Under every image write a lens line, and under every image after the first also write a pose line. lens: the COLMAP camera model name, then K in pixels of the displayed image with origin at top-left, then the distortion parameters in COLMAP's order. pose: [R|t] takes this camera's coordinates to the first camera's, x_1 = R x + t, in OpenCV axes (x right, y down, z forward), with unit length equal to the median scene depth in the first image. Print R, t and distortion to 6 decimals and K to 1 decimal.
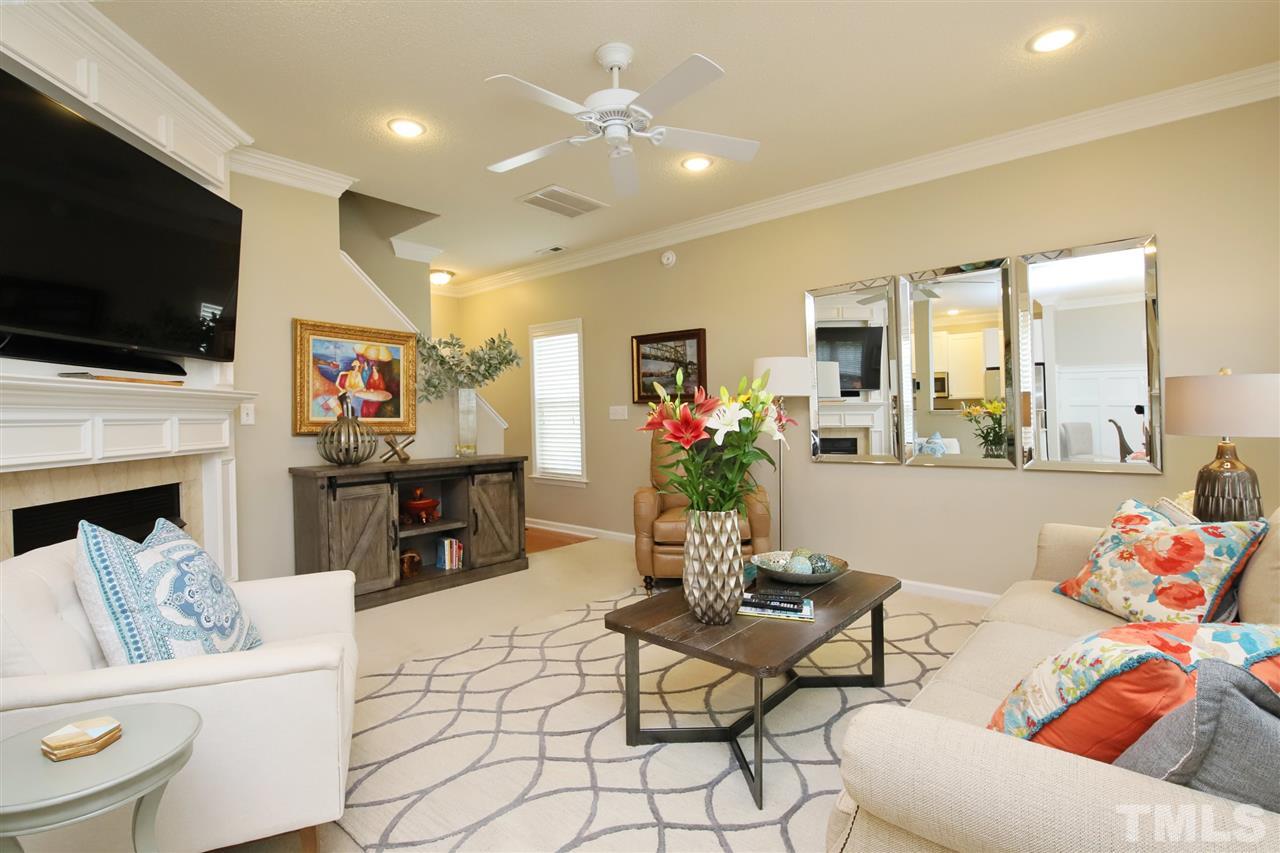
lens RADIAL K [[582.7, 0, 635.8], [0, 582.7, 406.4], [0, 0, 1]] dist [-0.000139, -0.010510]
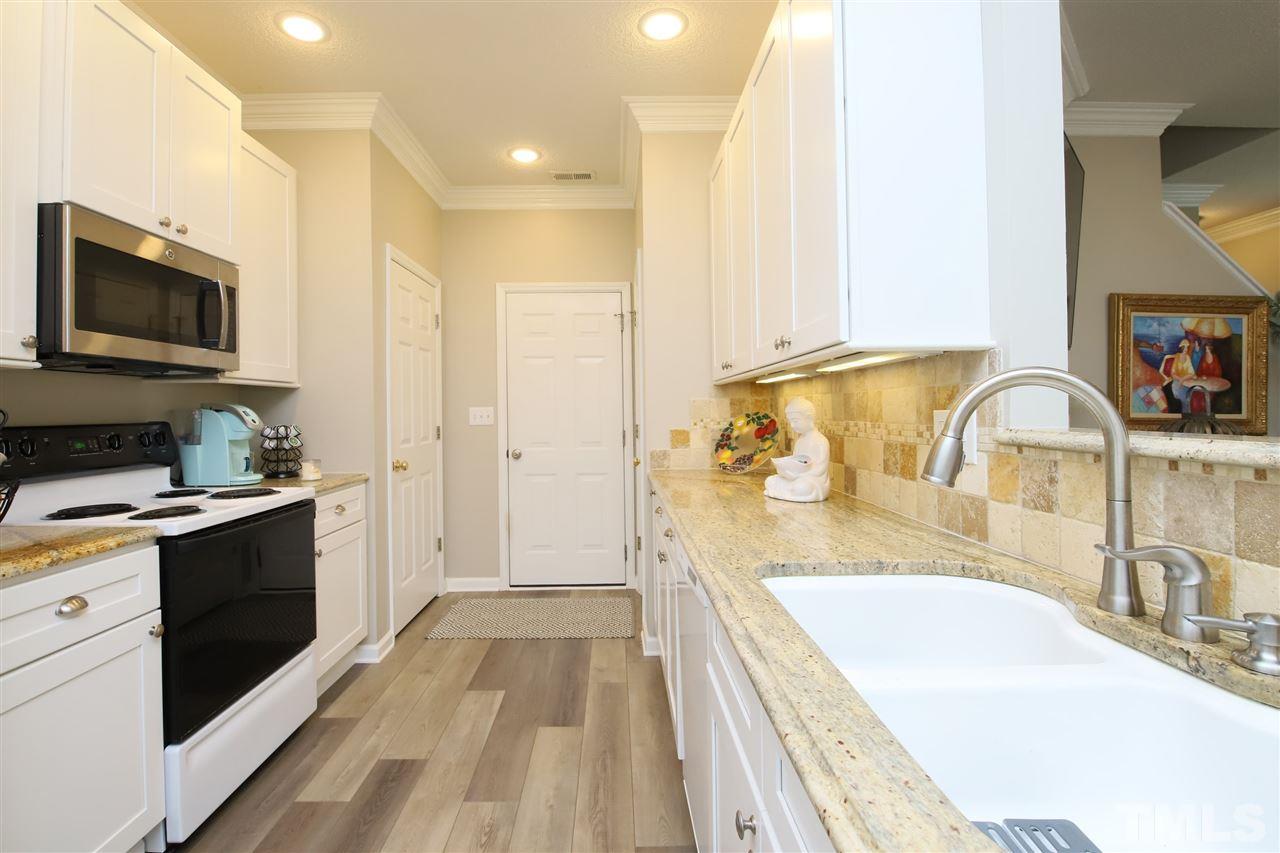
lens RADIAL K [[582.7, 0, 635.8], [0, 582.7, 406.4], [0, 0, 1]] dist [-0.000139, -0.010510]
pose [[0.683702, -0.000942, -0.729761, -0.405836], [0.017346, 0.999738, 0.014961, -0.013912], [0.729555, -0.022887, 0.683539, -0.054676]]
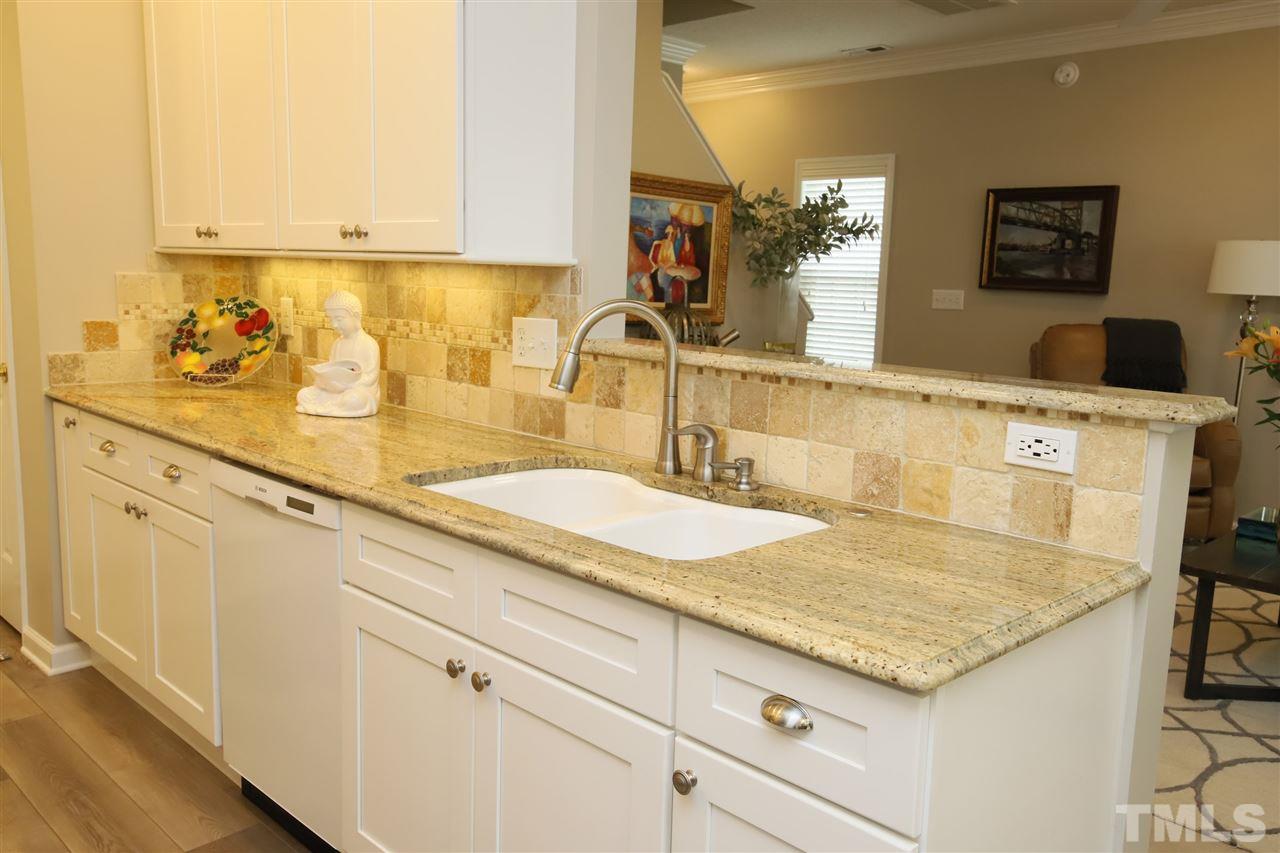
lens RADIAL K [[1004.9, 0, 636.5], [0, 1004.9, 418.9], [0, 0, 1]] dist [0.039519, -0.004936]
pose [[0.997480, 0.047932, -0.052302, -0.429601], [-0.038468, 0.984876, 0.168938, -0.049249], [0.059609, -0.166501, 0.984238, -0.298565]]
